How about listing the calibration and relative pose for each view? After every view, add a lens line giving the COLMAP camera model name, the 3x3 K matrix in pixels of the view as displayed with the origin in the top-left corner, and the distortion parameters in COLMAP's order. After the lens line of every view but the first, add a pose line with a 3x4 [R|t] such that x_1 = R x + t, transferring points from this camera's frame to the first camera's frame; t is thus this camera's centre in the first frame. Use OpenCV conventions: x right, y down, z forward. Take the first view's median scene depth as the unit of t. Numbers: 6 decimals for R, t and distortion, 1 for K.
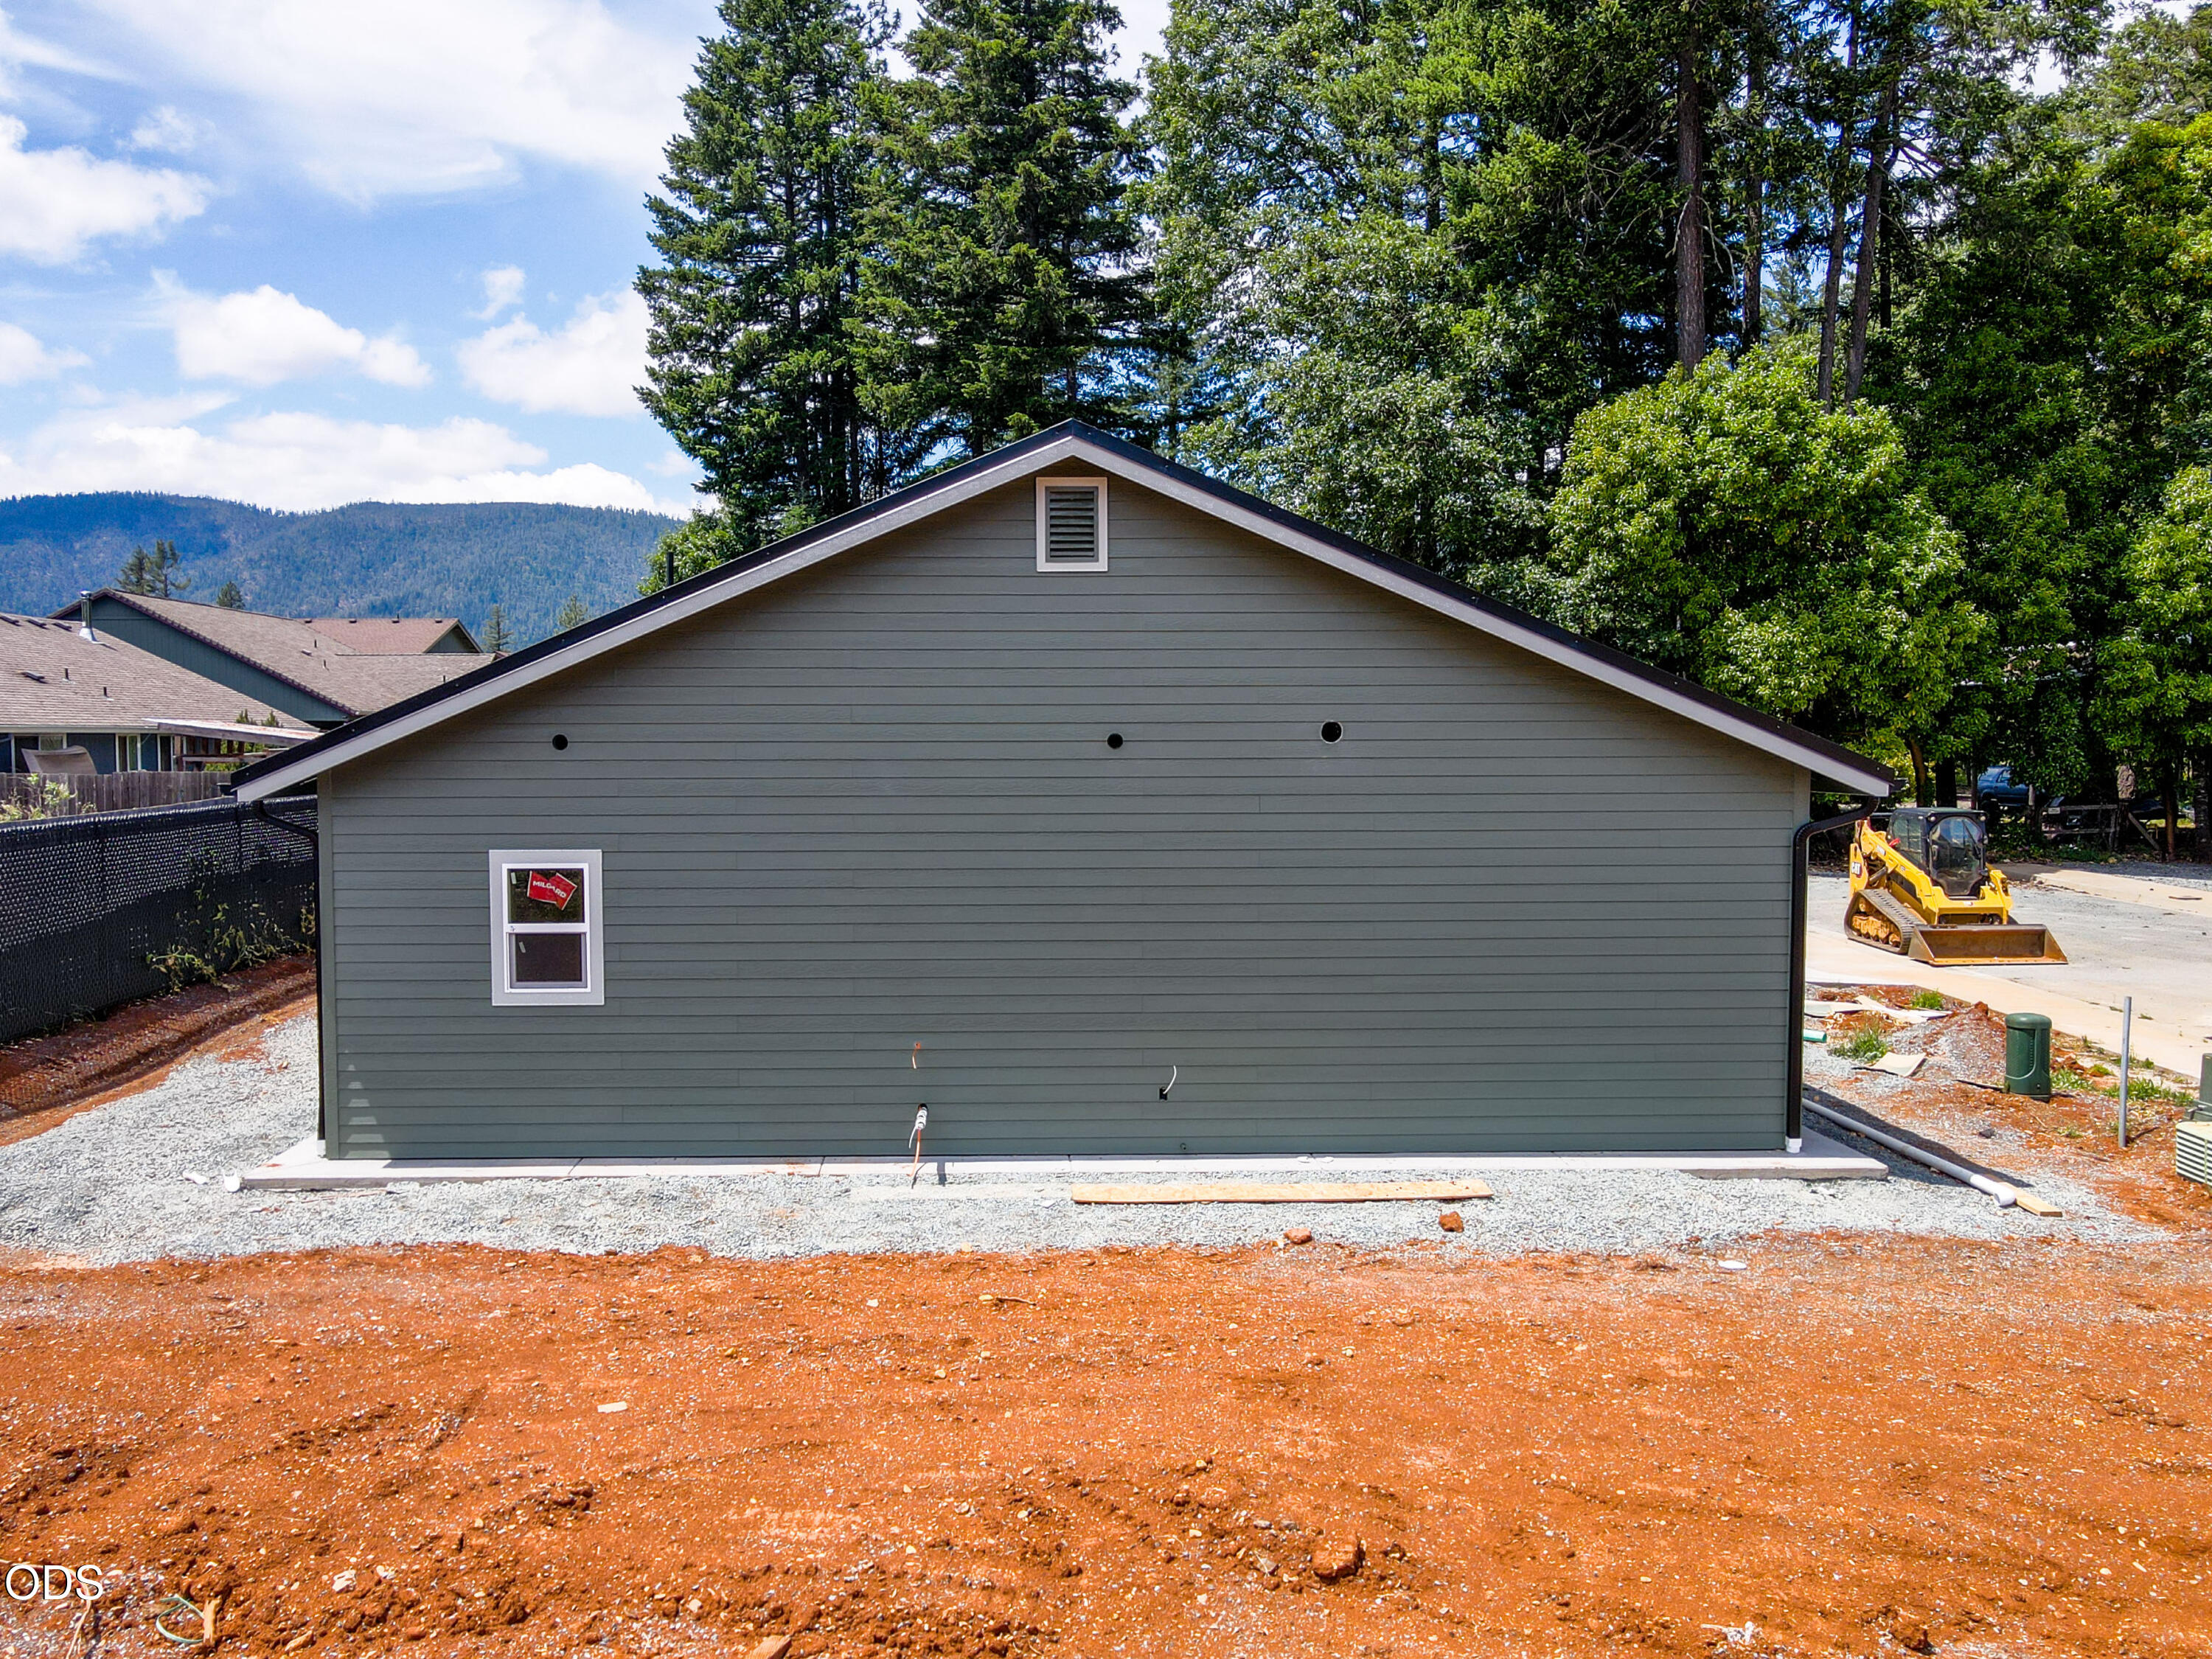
lens RADIAL K [[1800.1, 0, 1106.0], [0, 1800.1, 829.5], [0, 0, 1]] dist [-0.002070, 0.002850]
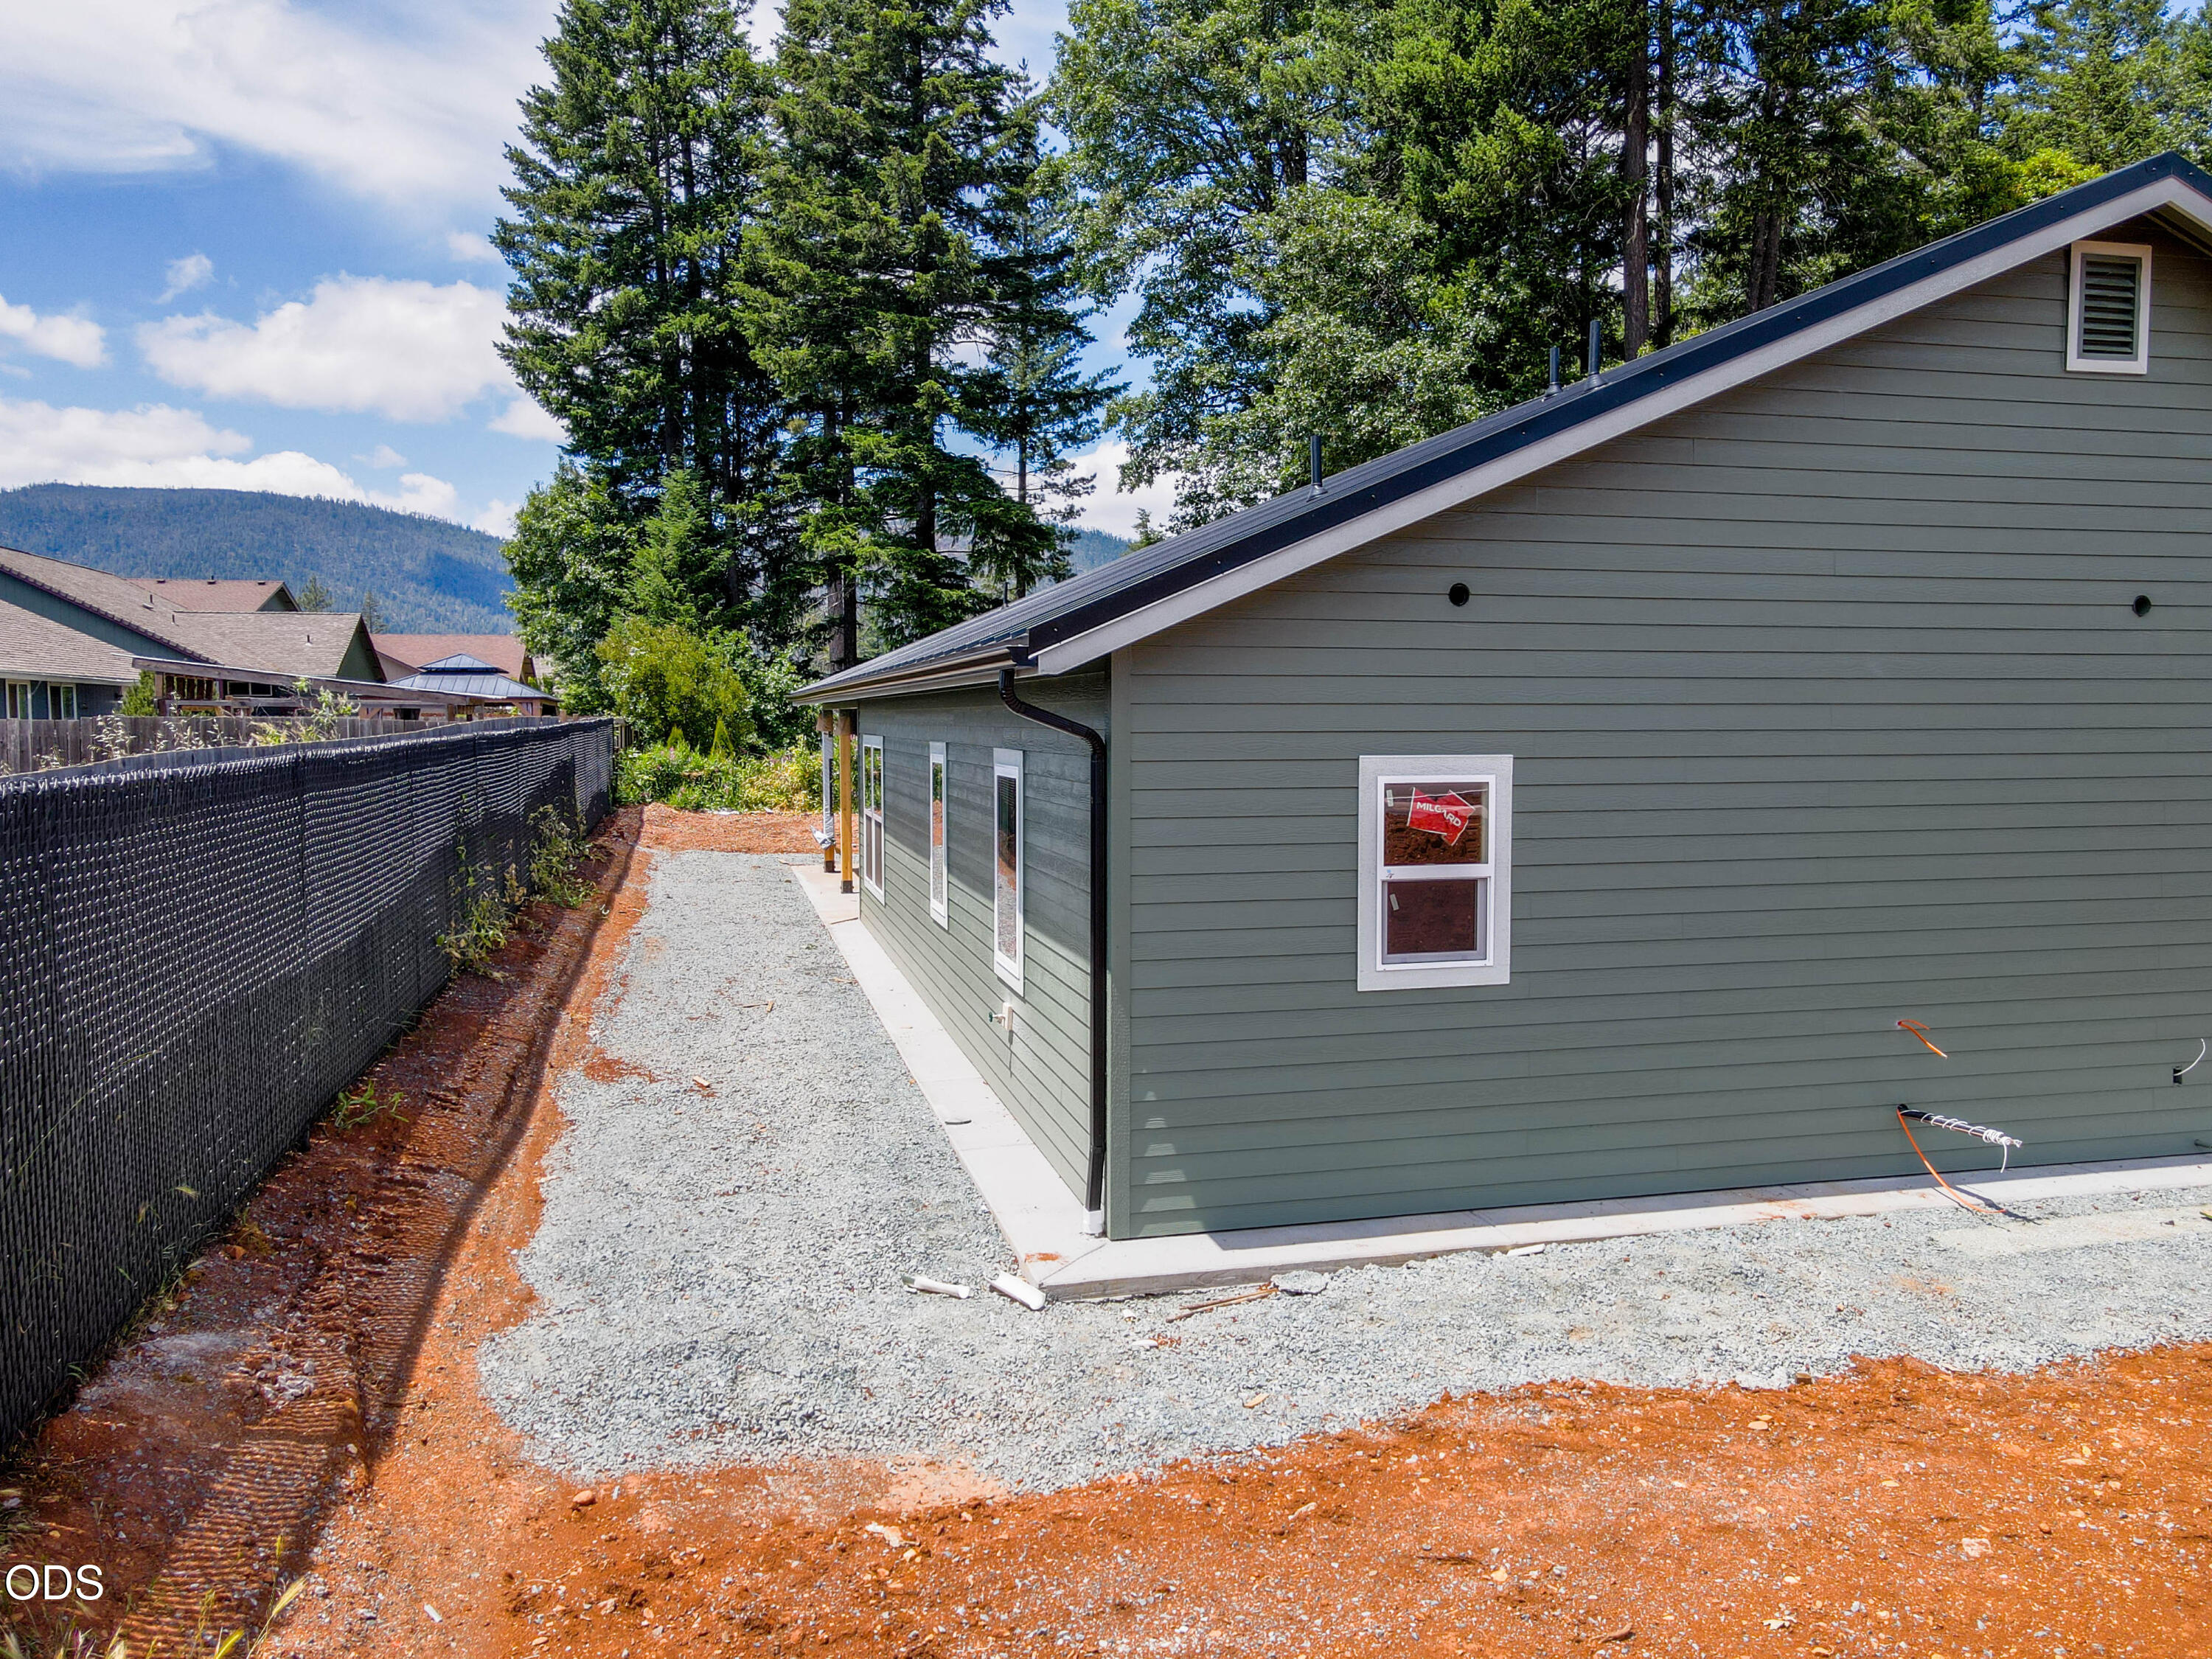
lens RADIAL K [[1577.5, 0, 1104.5], [0, 1577.5, 797.9], [0, 0, 1]] dist [-0.004829, 0.036865]
pose [[0.976888, -0.011281, 0.213455, -0.207805], [0.012488, 0.999913, -0.004305, 0.010477], [-0.213388, 0.006871, 0.976943, 0.168973]]
